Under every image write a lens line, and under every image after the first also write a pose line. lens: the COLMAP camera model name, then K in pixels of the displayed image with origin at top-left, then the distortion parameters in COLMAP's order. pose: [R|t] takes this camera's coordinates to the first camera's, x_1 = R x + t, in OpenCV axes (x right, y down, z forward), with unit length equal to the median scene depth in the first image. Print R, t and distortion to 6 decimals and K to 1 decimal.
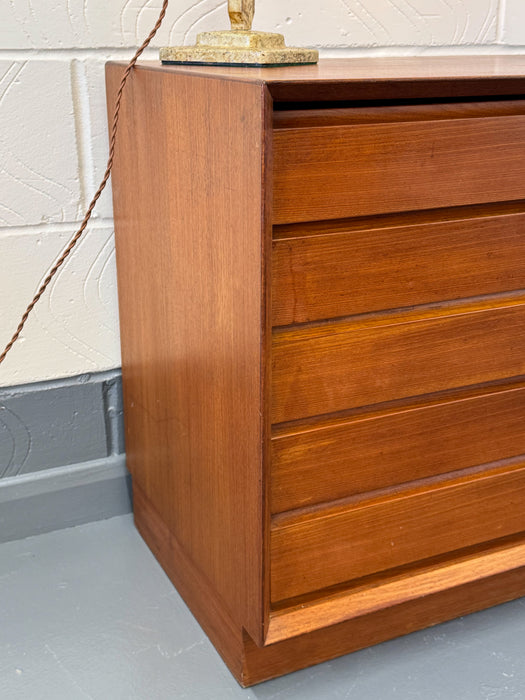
lens RADIAL K [[932.5, 0, 268.4], [0, 932.5, 351.0], [0, 0, 1]] dist [0.113226, 0.000000]
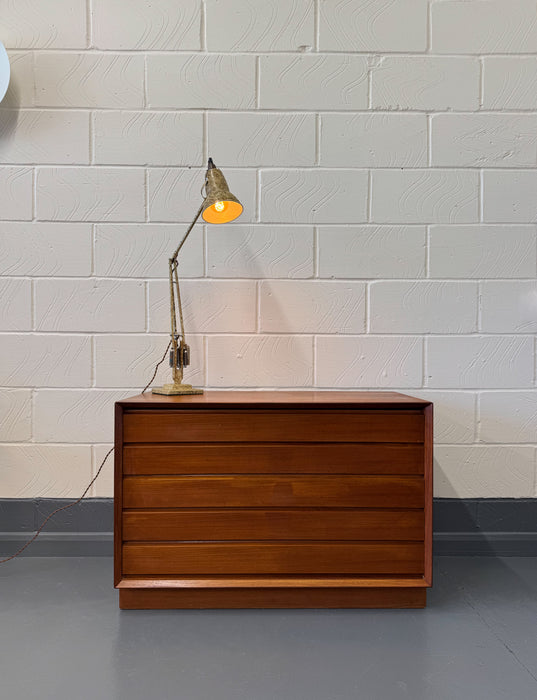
lens RADIAL K [[515.2, 0, 270.9], [0, 515.2, 370.1], [0, 0, 1]] dist [0.117598, -0.031874]
pose [[0.895675, 0.011165, -0.444569, 1.052121], [-0.143607, 0.953389, -0.265381, 0.029610], [0.420884, 0.301539, 0.855530, -0.361458]]
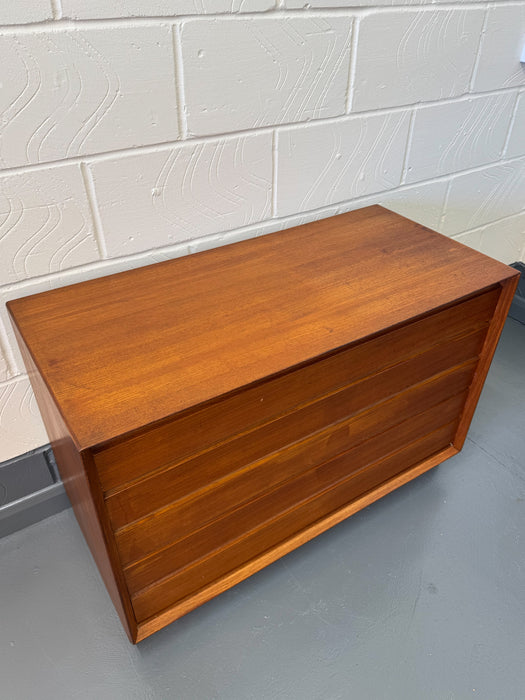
lens RADIAL K [[548.5, 0, 267.1], [0, 548.5, 360.5], [0, 0, 1]] dist [0.018460, -0.027816]
pose [[0.993284, -0.062377, 0.097443, 0.175244], [0.028491, 0.948153, 0.316536, -0.539037], [-0.112136, -0.311634, 0.943562, 0.083874]]
